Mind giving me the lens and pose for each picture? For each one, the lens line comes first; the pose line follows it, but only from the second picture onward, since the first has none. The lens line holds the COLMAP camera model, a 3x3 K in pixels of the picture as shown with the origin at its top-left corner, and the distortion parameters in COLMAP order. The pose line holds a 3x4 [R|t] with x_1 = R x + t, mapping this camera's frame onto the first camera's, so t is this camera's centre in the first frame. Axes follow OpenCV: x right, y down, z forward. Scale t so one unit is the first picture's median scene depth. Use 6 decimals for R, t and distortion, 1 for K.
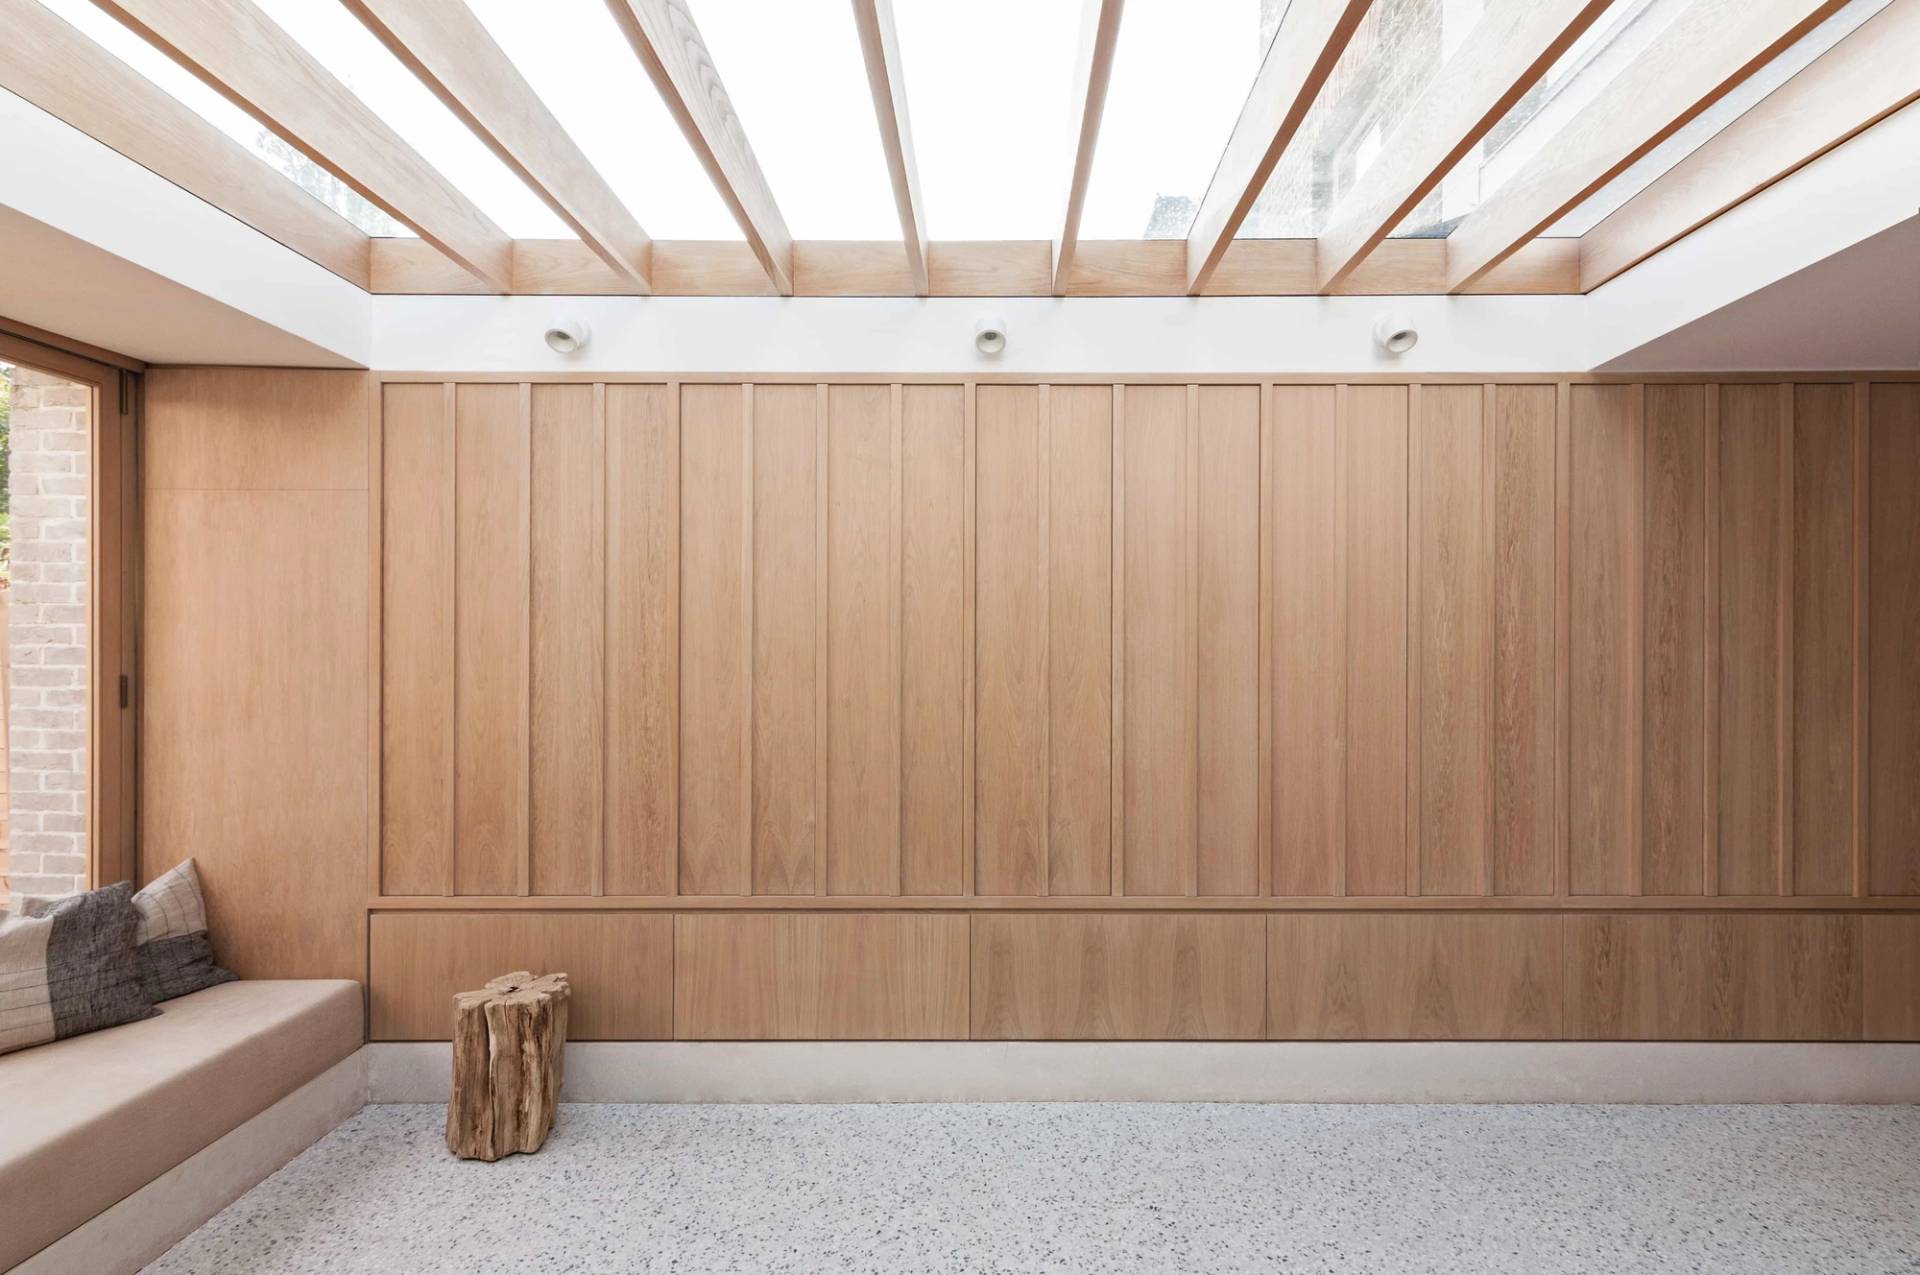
lens RADIAL K [[900.7, 0, 964.2], [0, 900.7, 677.0], [0, 0, 1]] dist [-0.001253, -0.000147]
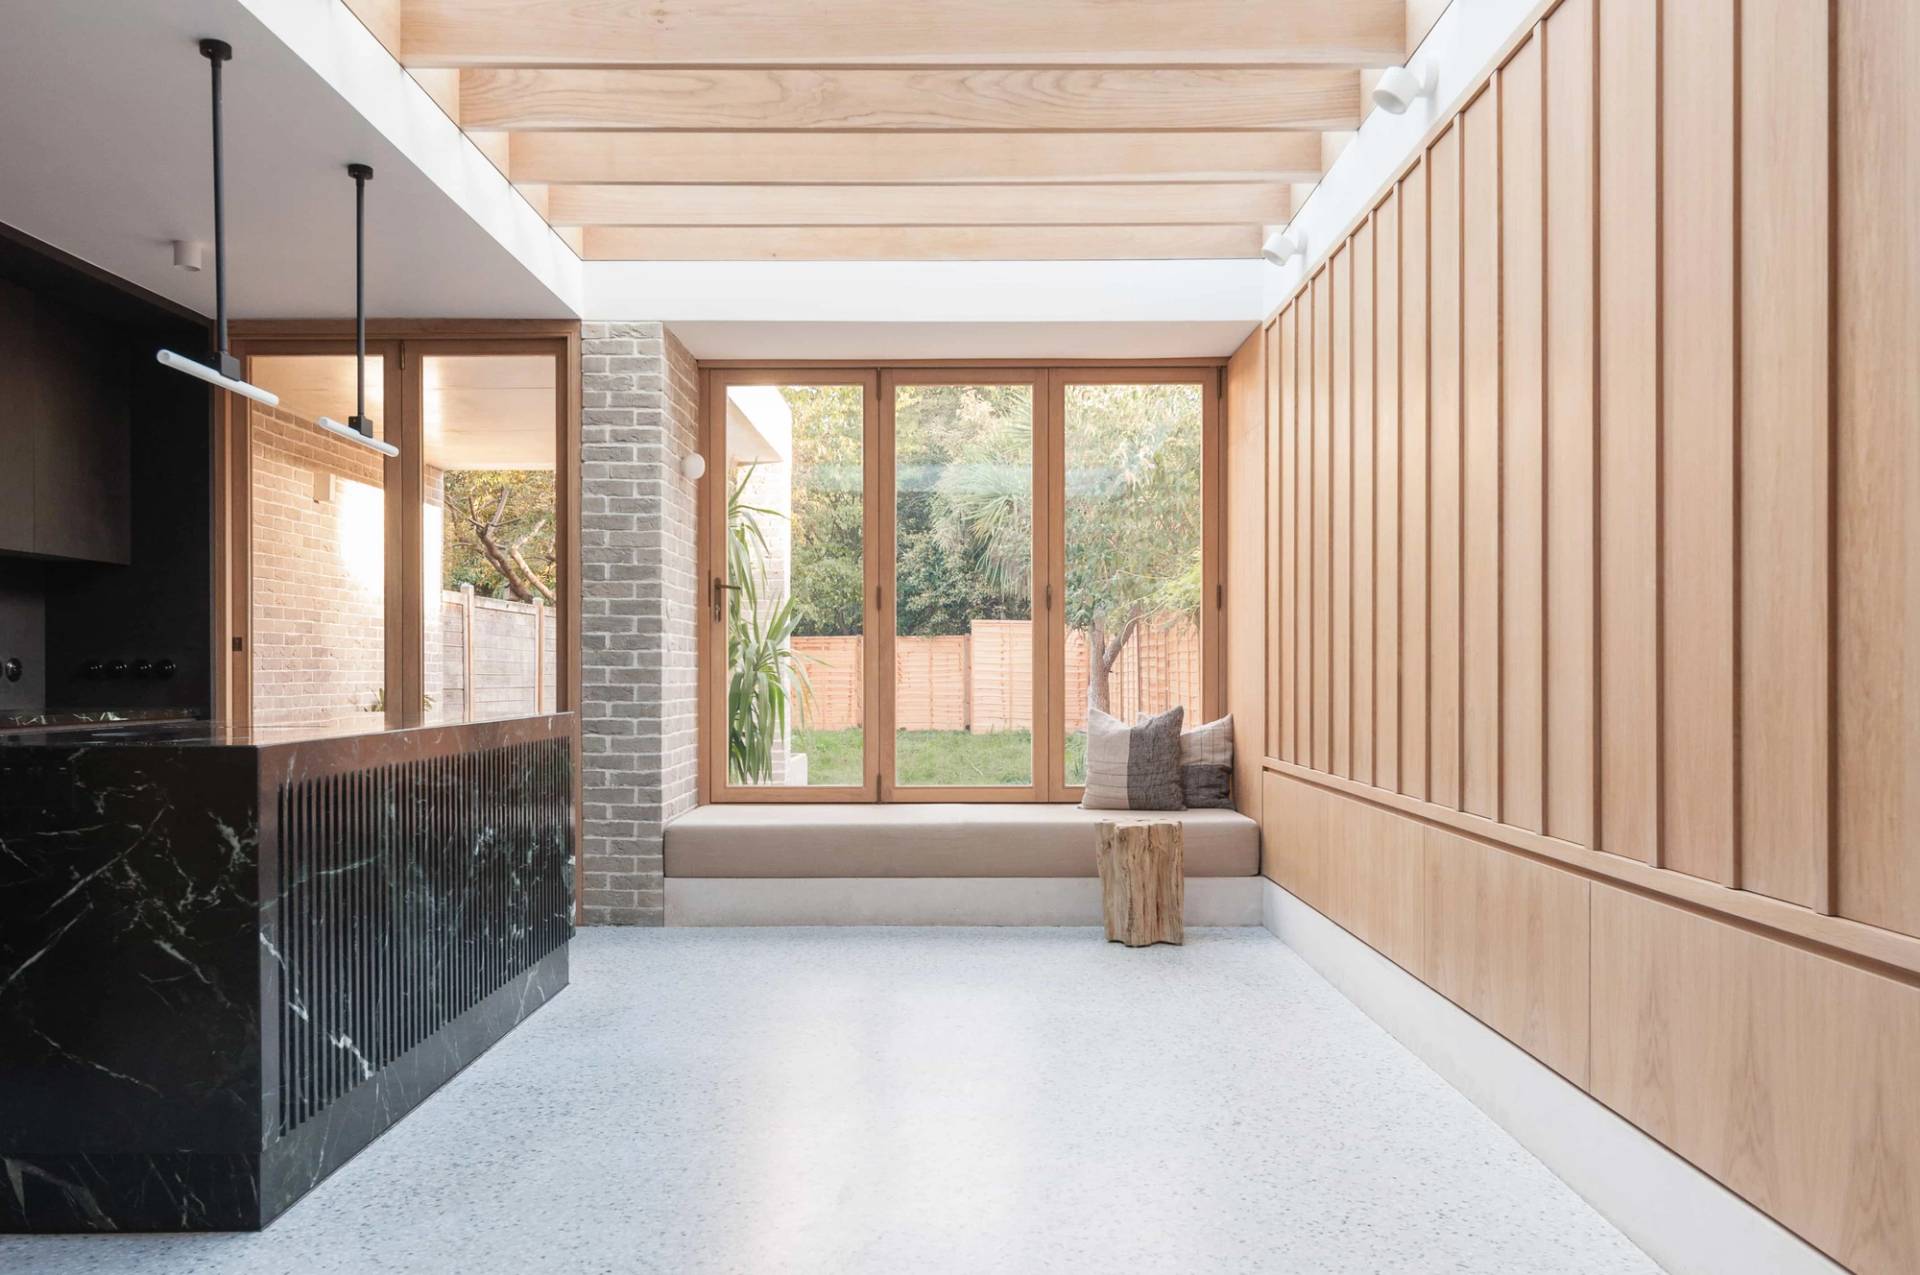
lens RADIAL K [[1319.6, 0, 963.2], [0, 1319.6, 664.3], [0, 0, 1]] dist [0.003473, 0.000321]
pose [[0.032118, 0.003663, -0.999477, 1.185579], [-0.000908, 0.999993, 0.003636, 0.123267], [0.999484, 0.000790, 0.032121, 0.572200]]
